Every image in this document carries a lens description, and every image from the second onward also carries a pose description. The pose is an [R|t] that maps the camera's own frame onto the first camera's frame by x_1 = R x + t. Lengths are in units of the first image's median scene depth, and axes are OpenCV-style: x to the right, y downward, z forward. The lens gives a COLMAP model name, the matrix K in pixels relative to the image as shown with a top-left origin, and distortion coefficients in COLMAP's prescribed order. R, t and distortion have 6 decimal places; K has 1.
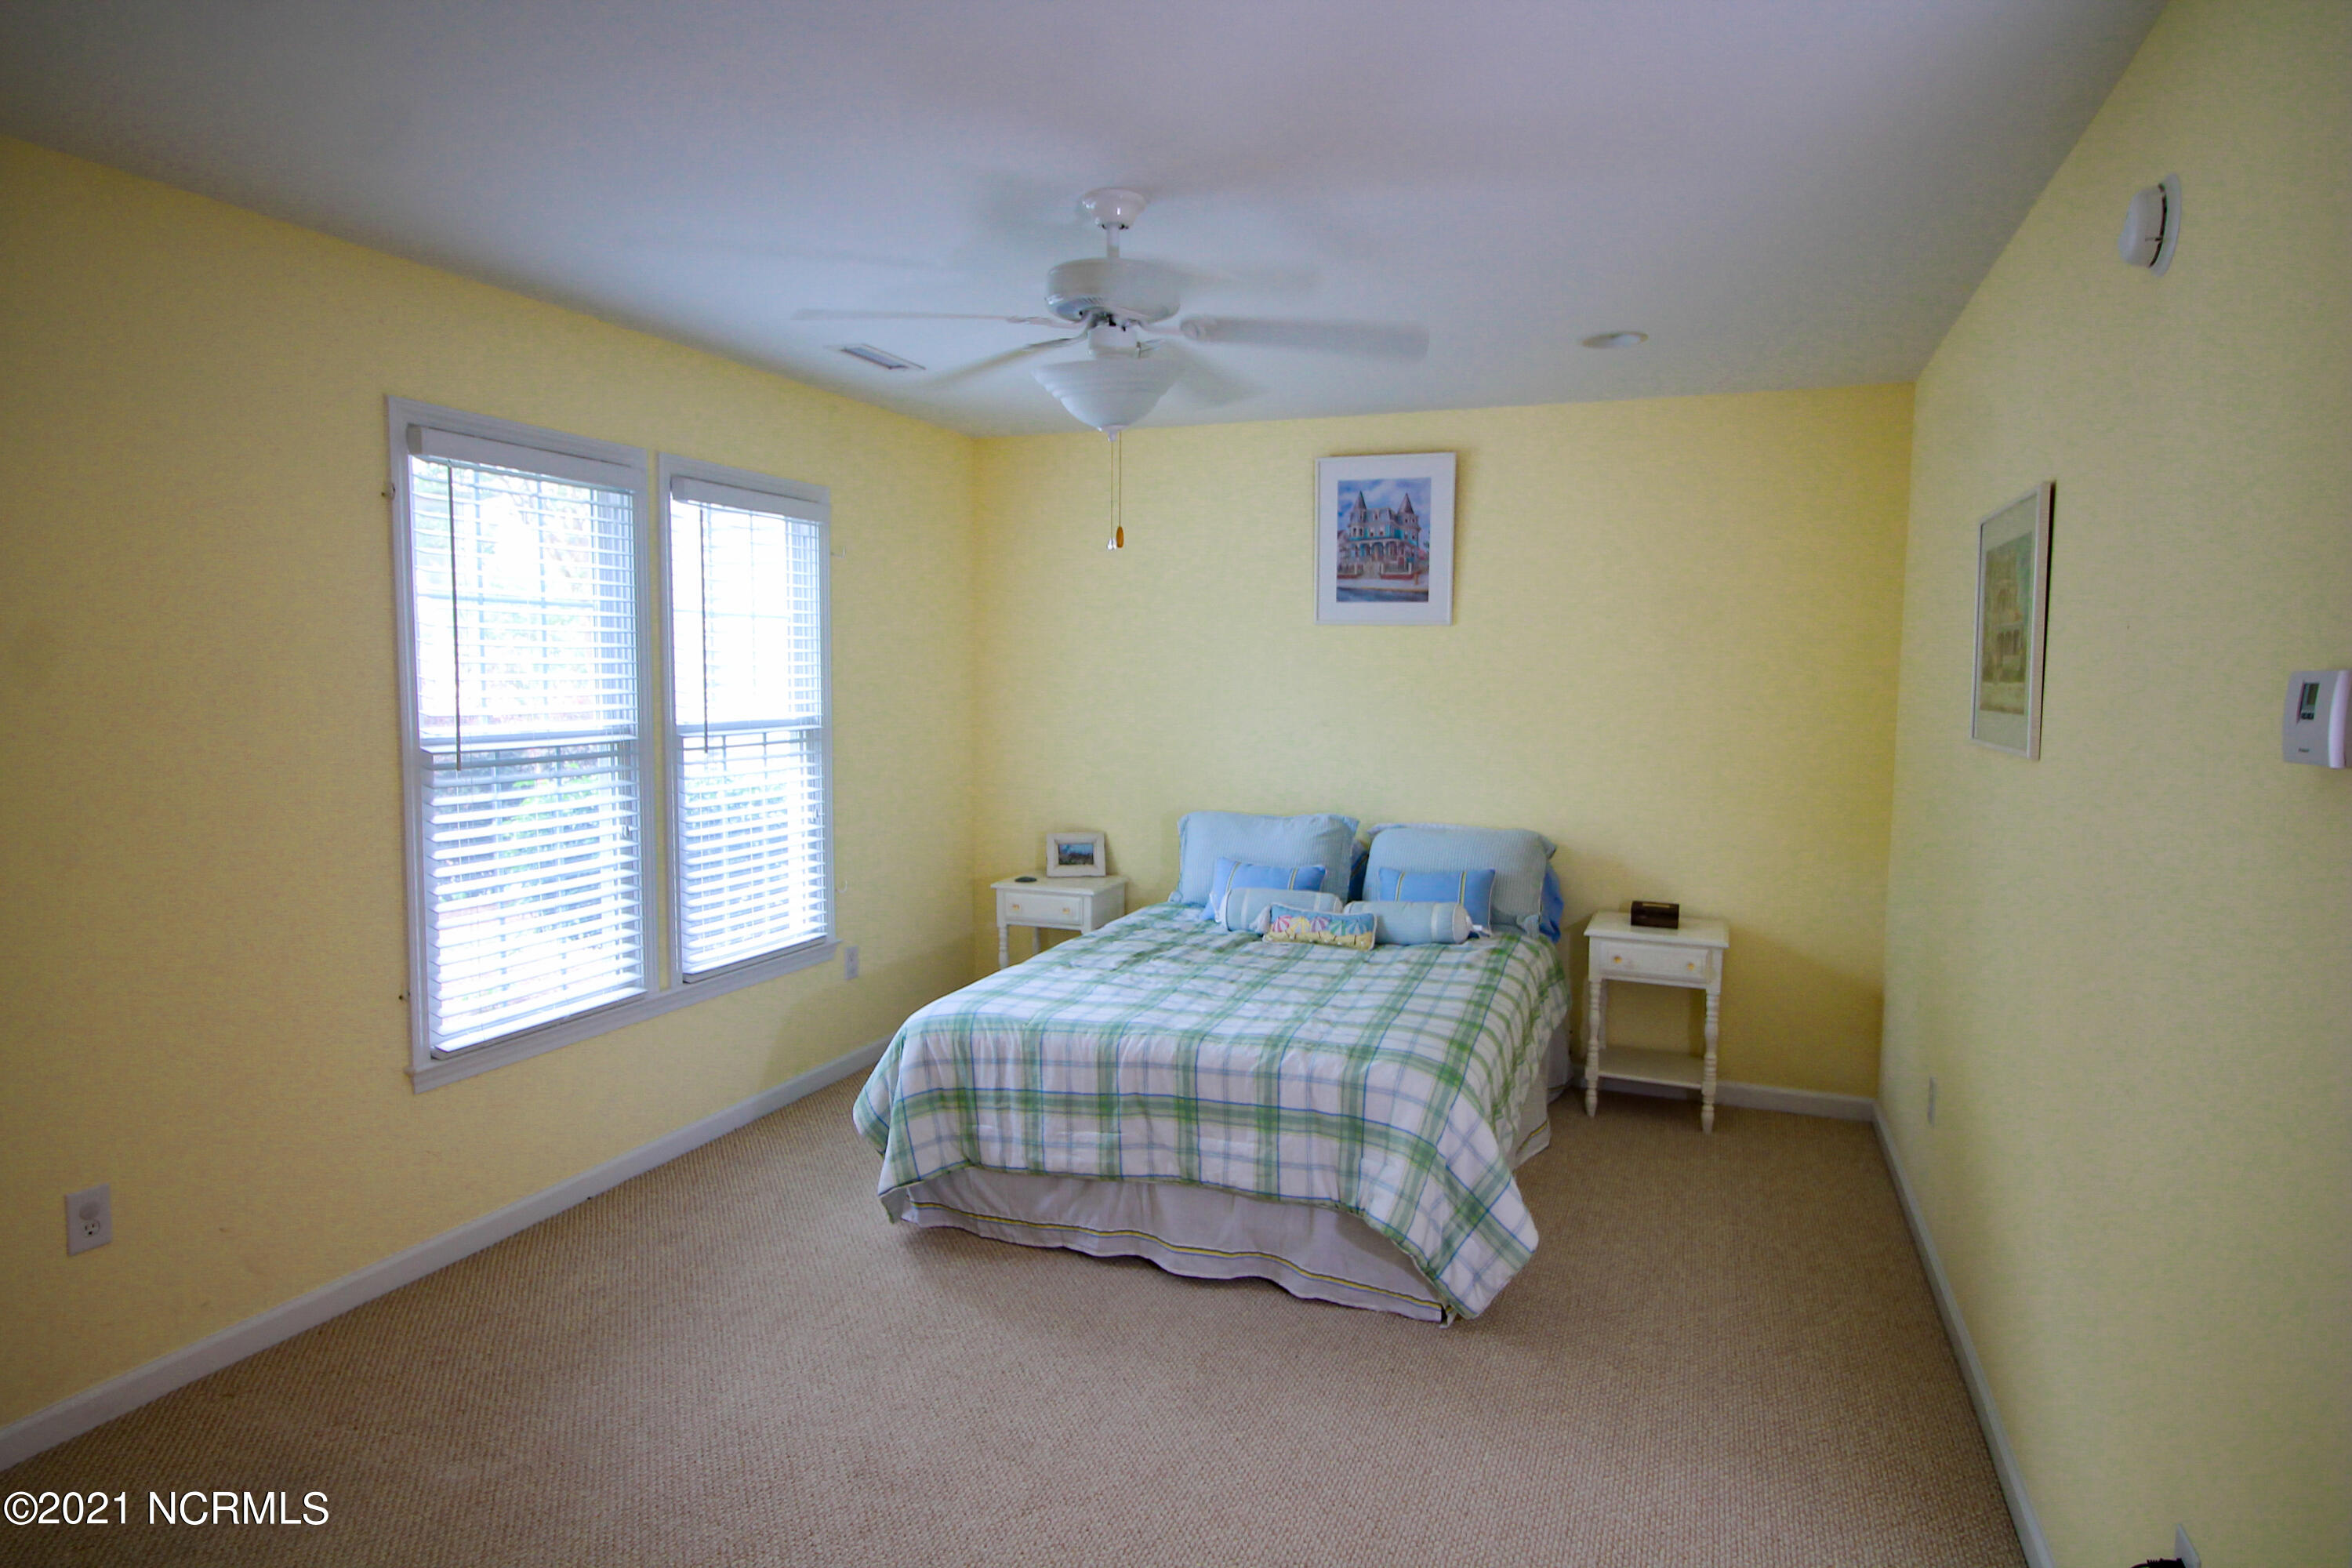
lens RADIAL K [[1317.5, 0, 1190.3], [0, 1317.5, 761.0], [0, 0, 1]] dist [-0.004233, -0.004189]
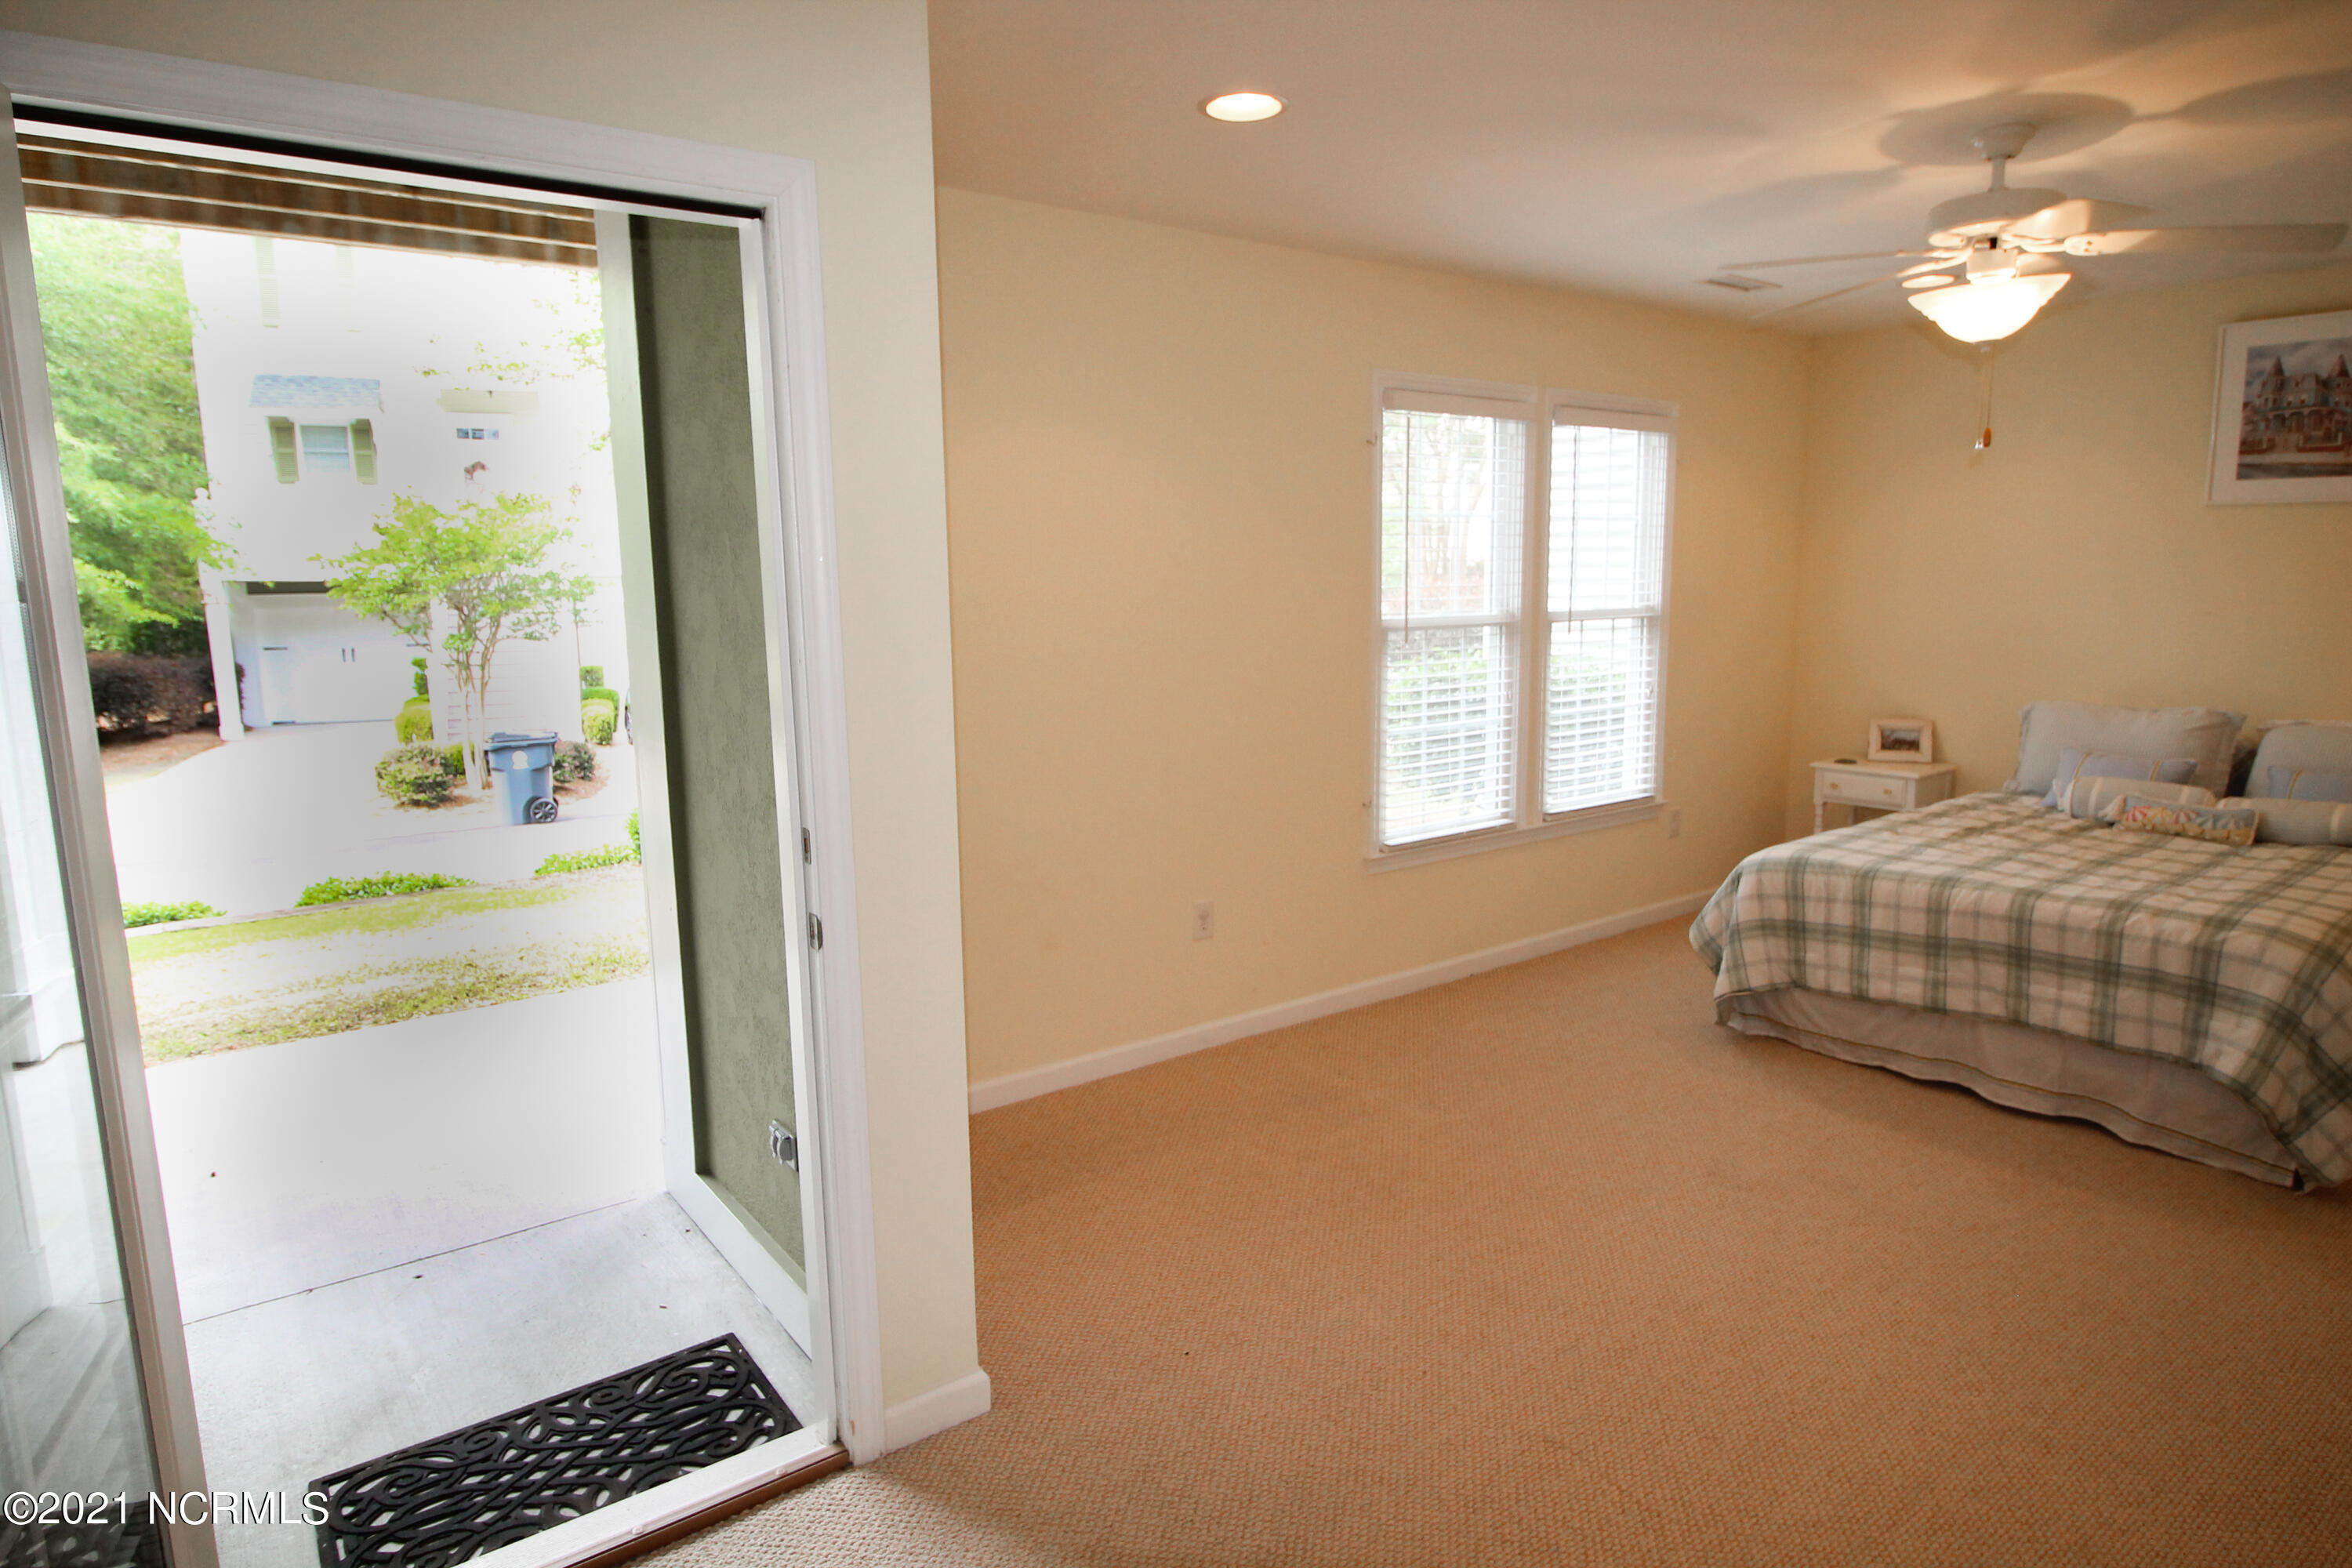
lens RADIAL K [[1317.5, 0, 1191.0], [0, 1317.5, 766.5], [0, 0, 1]] dist [-0.004233, -0.004189]
pose [[0.844707, 0.060900, -0.531753, -0.010443], [-0.018316, 0.996213, 0.084998, 0.021221], [0.534915, -0.062059, 0.842624, -0.252095]]
